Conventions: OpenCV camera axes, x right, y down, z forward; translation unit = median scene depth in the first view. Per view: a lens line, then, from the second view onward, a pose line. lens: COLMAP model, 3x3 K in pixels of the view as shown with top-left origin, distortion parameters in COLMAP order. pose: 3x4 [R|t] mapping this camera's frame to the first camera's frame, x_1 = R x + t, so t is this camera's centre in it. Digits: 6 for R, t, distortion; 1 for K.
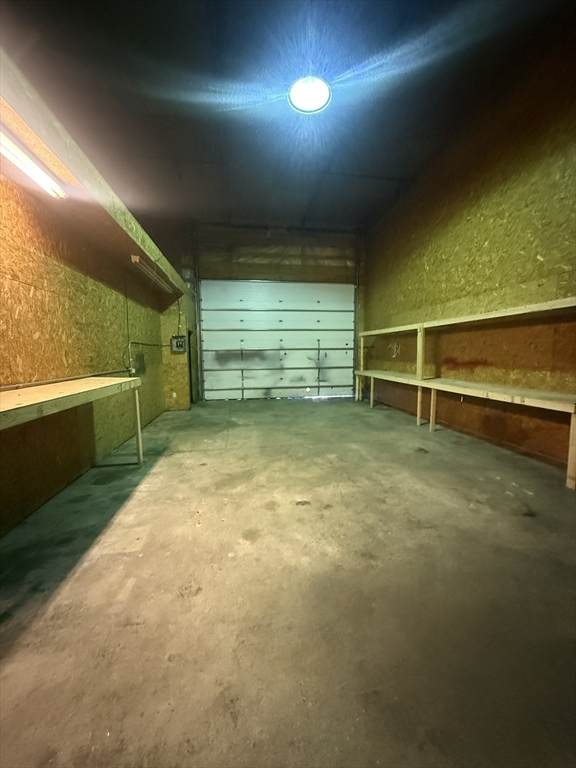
lens RADIAL K [[303.6, 0, 288.0], [0, 303.6, 384.0], [0, 0, 1]] dist [0.001199, 0.000148]
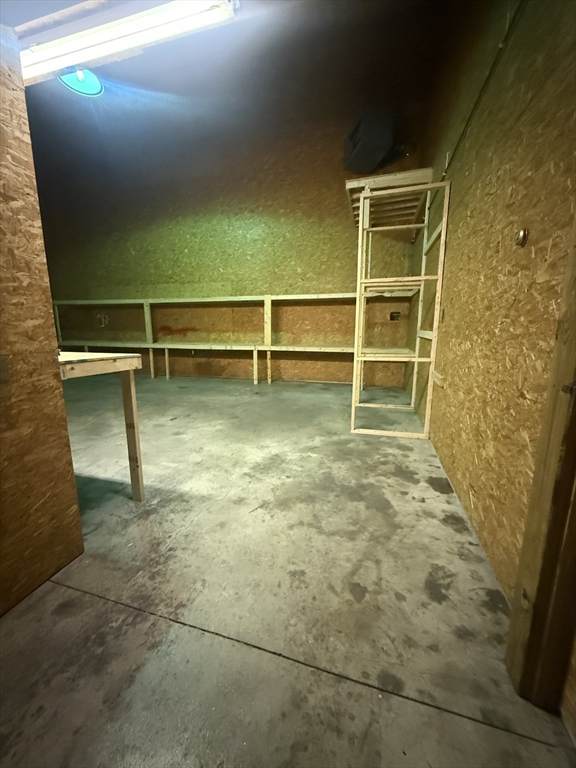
lens RADIAL K [[303.6, 0, 288.0], [0, 303.6, 384.0], [0, 0, 1]] dist [0.001199, 0.000148]
pose [[0.403388, -0.156639, 0.901522, -0.628391], [0.088083, 0.987311, 0.132132, 0.045652], [-0.910779, 0.026108, 0.412067, -0.079782]]
